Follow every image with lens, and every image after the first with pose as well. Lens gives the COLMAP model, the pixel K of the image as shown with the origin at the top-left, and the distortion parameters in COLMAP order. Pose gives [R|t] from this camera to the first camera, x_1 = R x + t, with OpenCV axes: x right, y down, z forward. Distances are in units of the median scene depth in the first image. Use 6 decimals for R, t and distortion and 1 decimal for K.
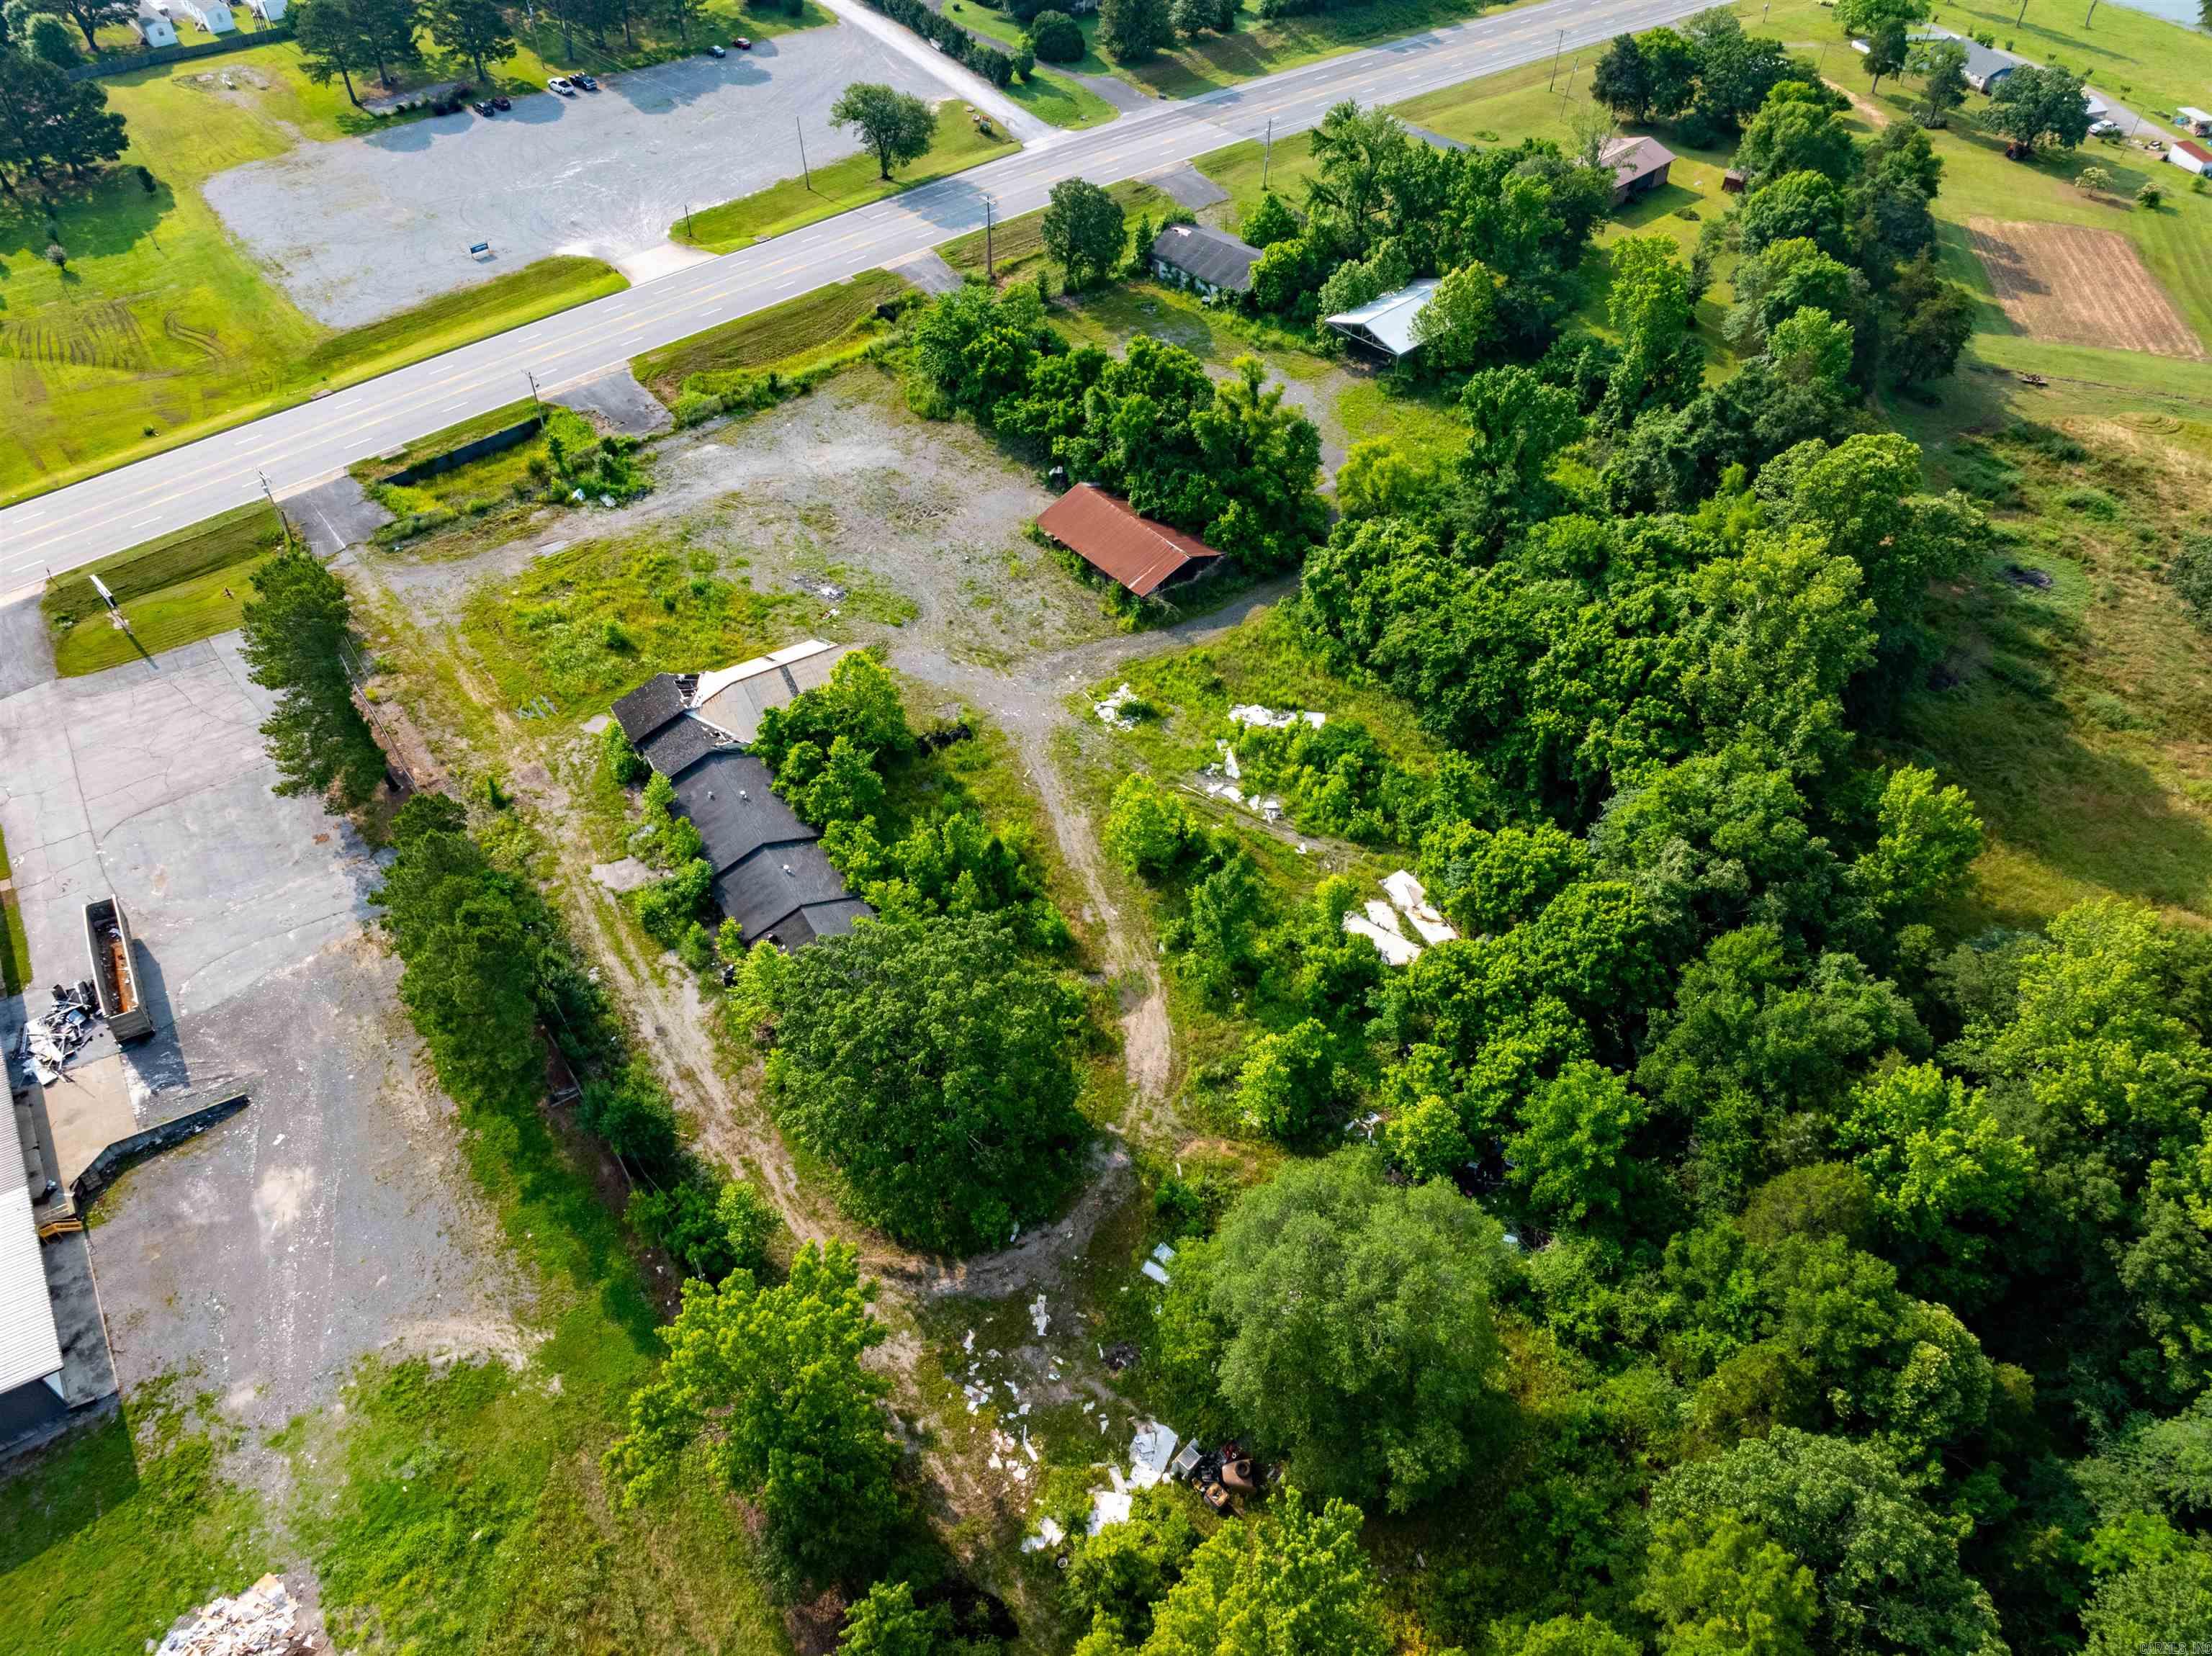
lens RADIAL K [[1563.2, 0, 1105.3], [0, 1563.2, 830.2], [0, 0, 1]] dist [-0.031165, 0.012304]
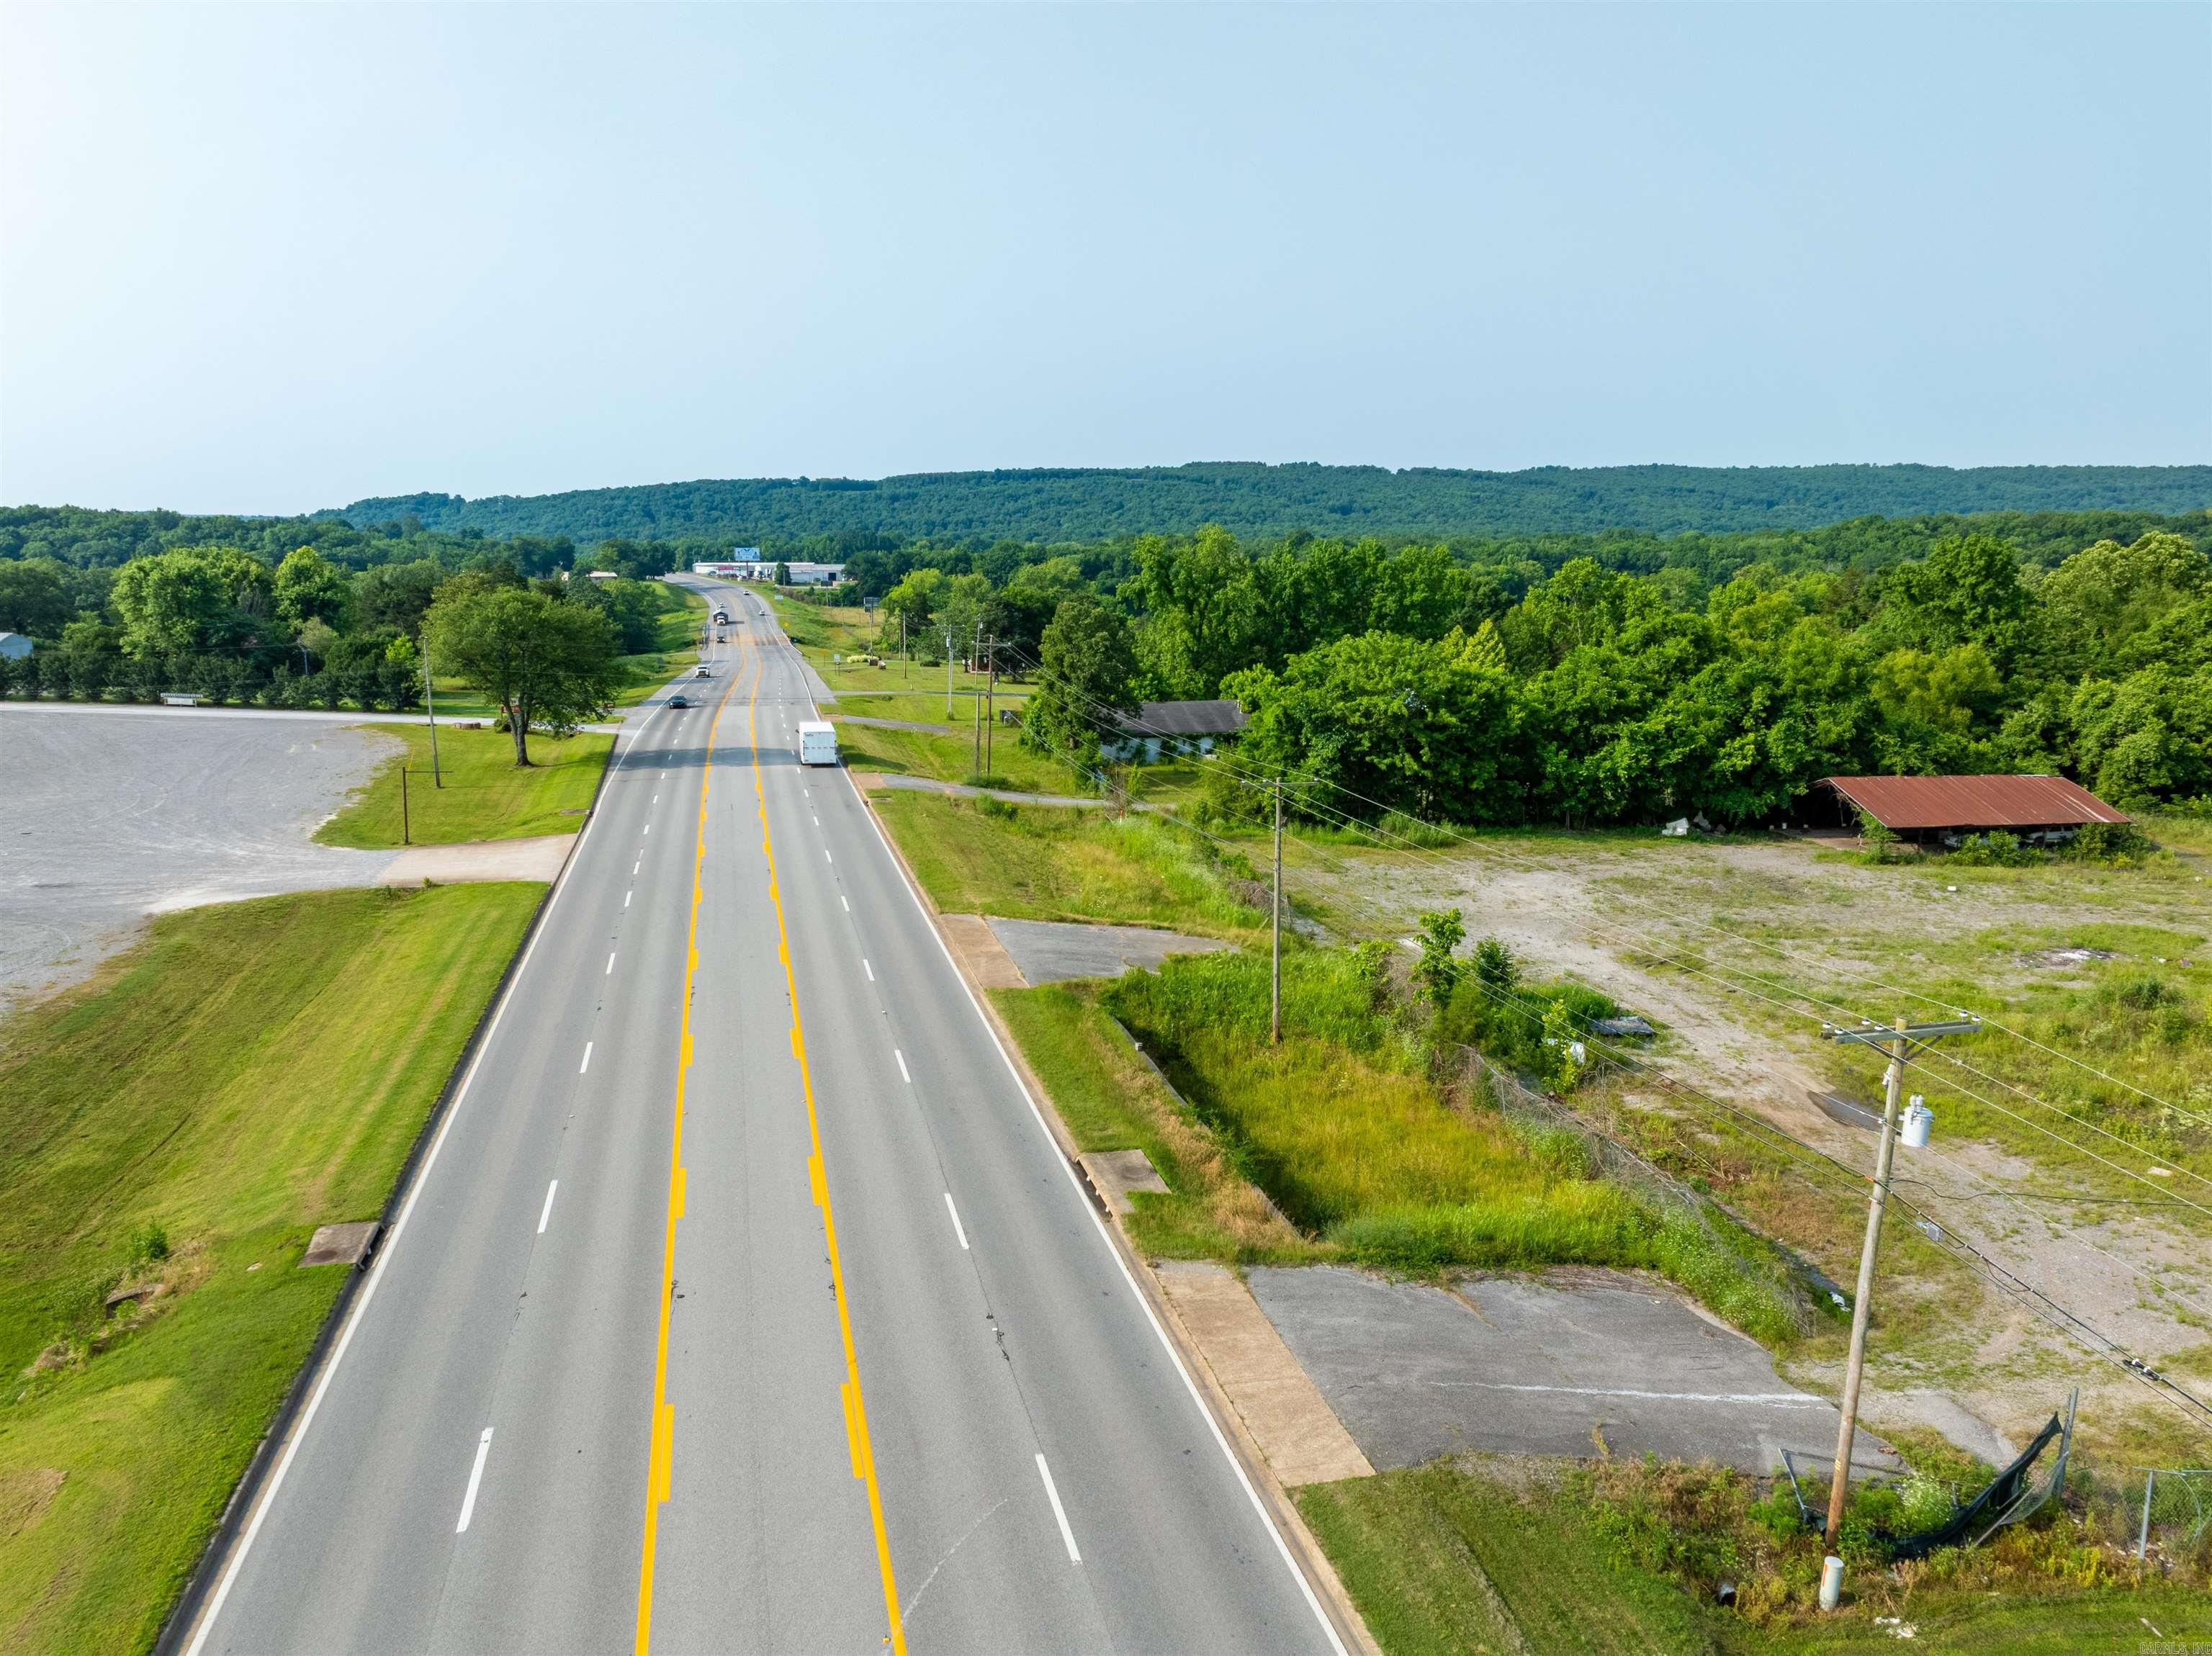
lens RADIAL K [[1563.2, 0, 1099.9], [0, 1563.2, 830.2], [0, 0, 1]] dist [-0.031165, 0.012304]
pose [[0.504493, -0.156609, 0.849094, -0.615836], [0.596019, 0.774686, -0.211243, -0.224198], [-0.624698, 0.612647, 0.484165, 0.809652]]
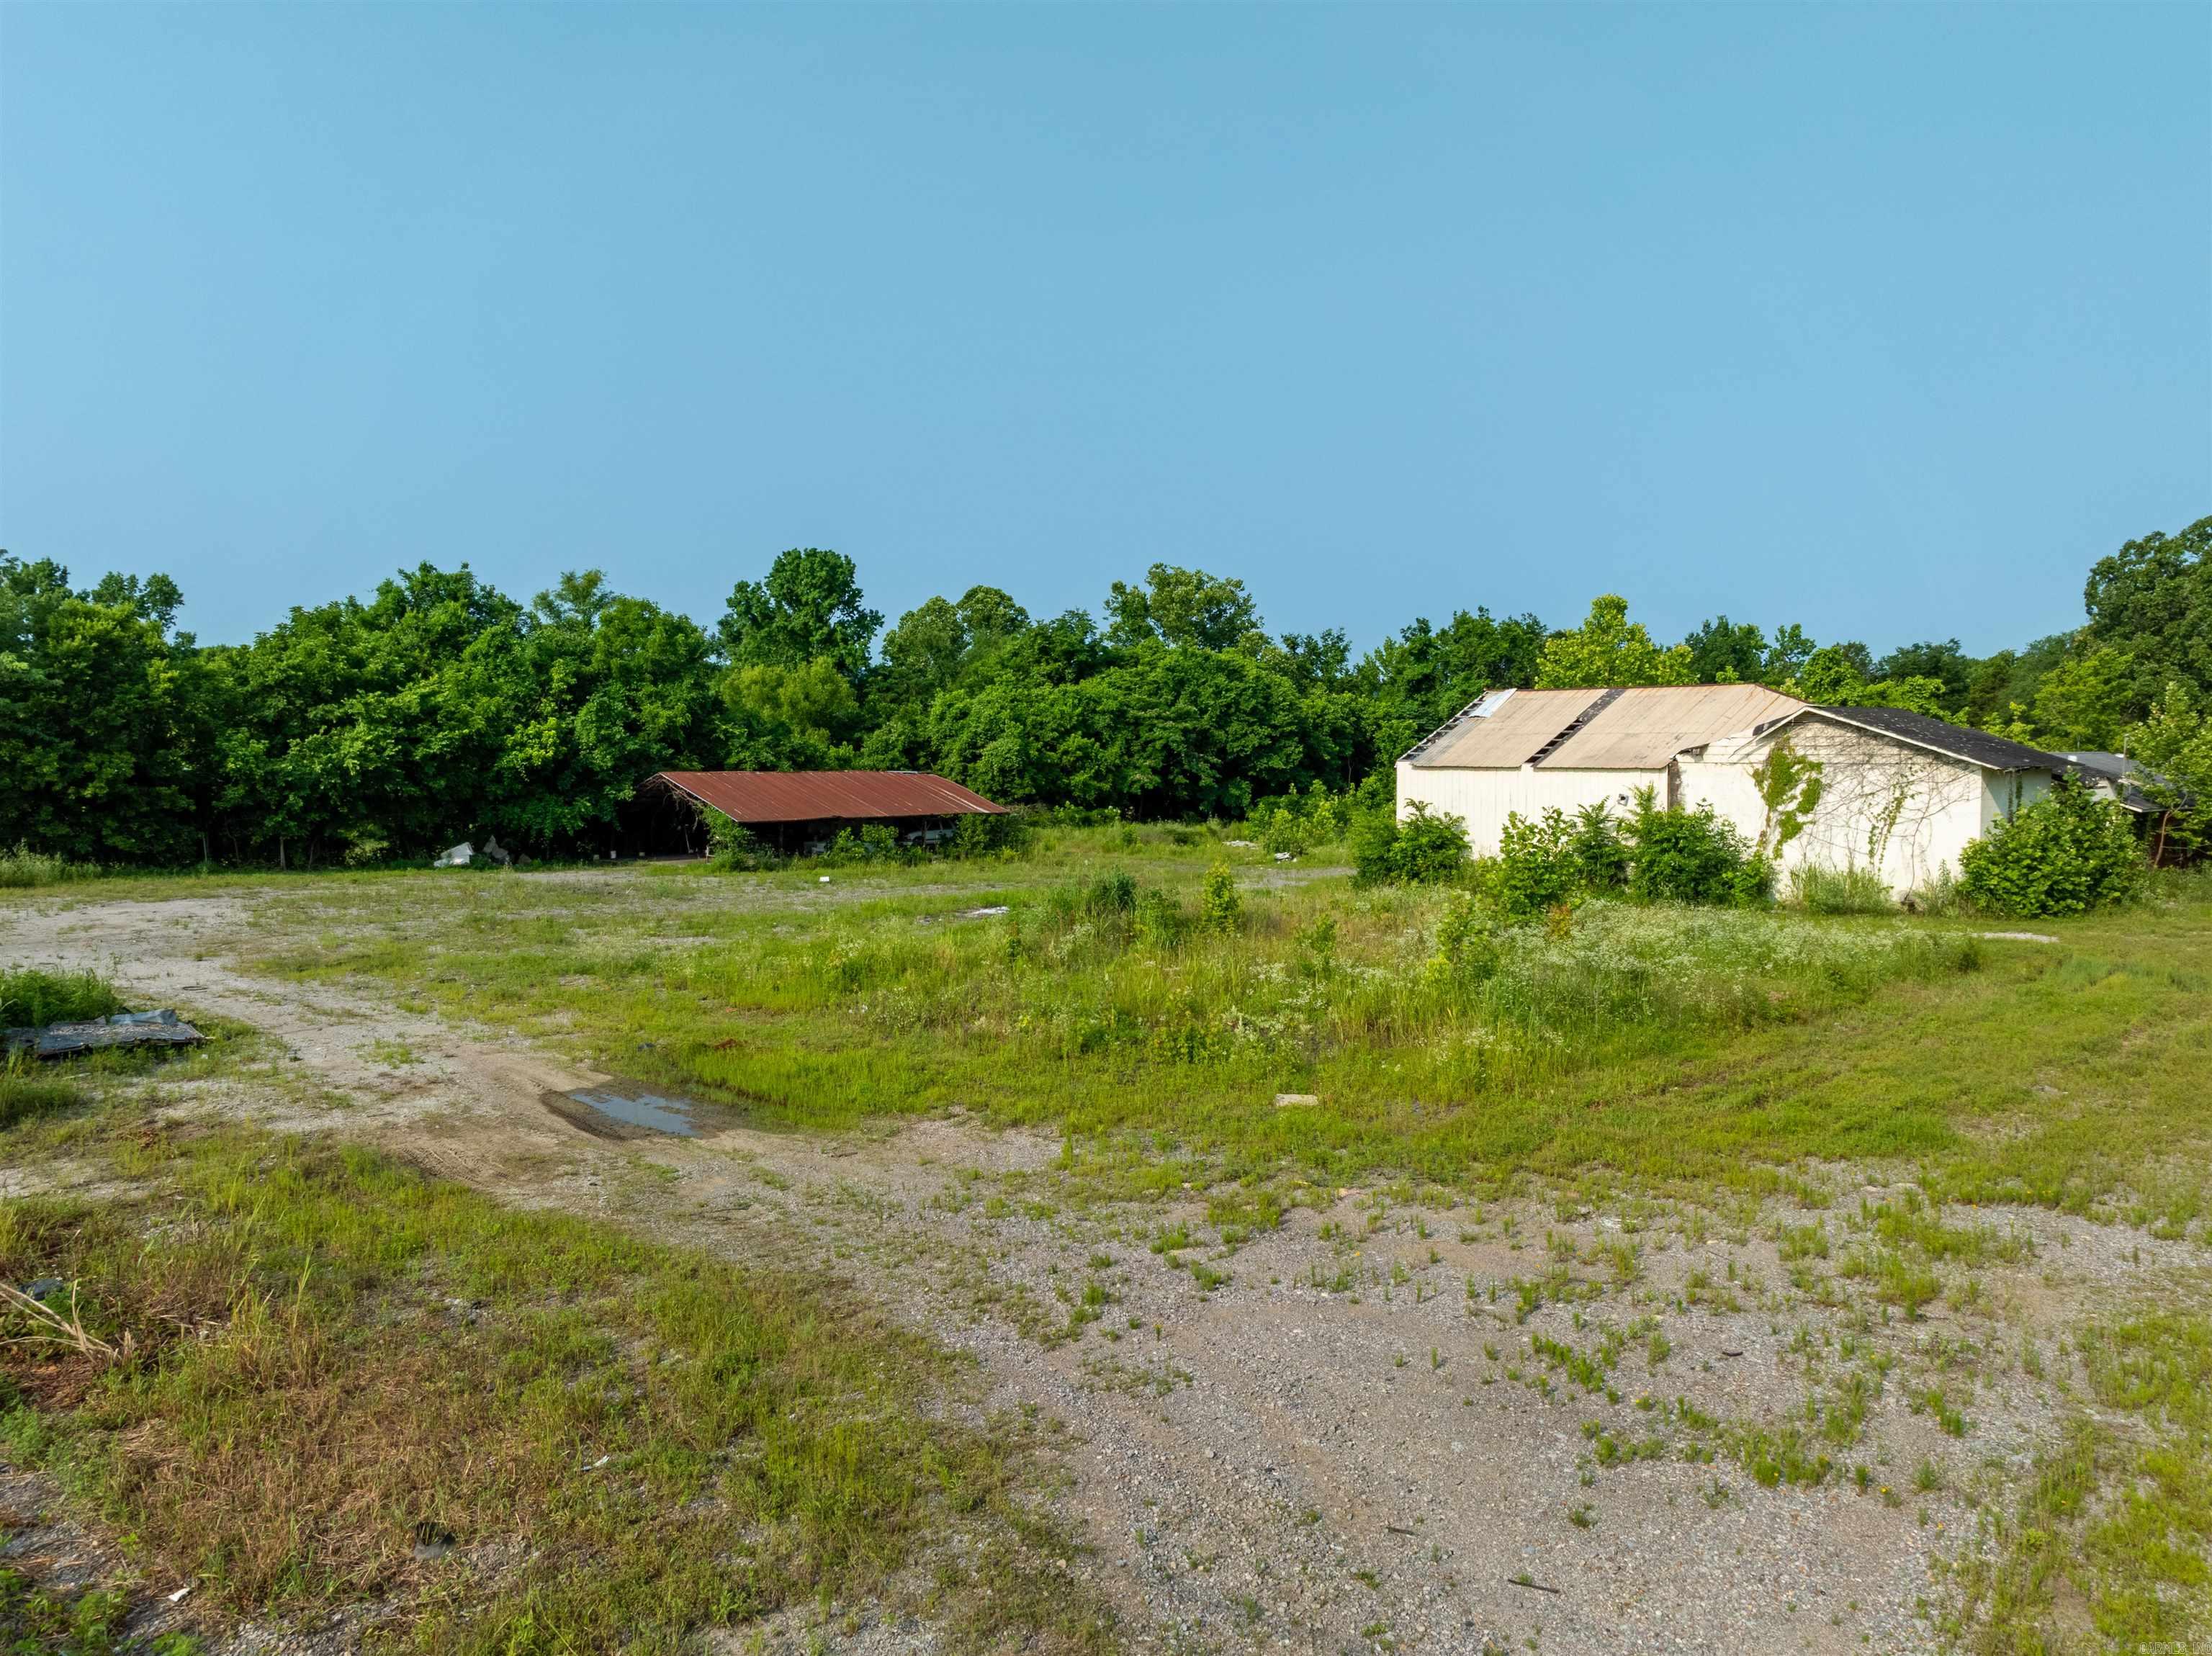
lens RADIAL K [[1563.2, 0, 1097.9], [0, 1563.2, 818.7], [0, 0, 1]] dist [-0.031165, 0.012304]
pose [[-0.152711, -0.047424, 0.987132, -0.431978], [0.683780, 0.716096, 0.140184, -0.171337], [-0.713530, 0.696389, -0.076928, 0.862117]]
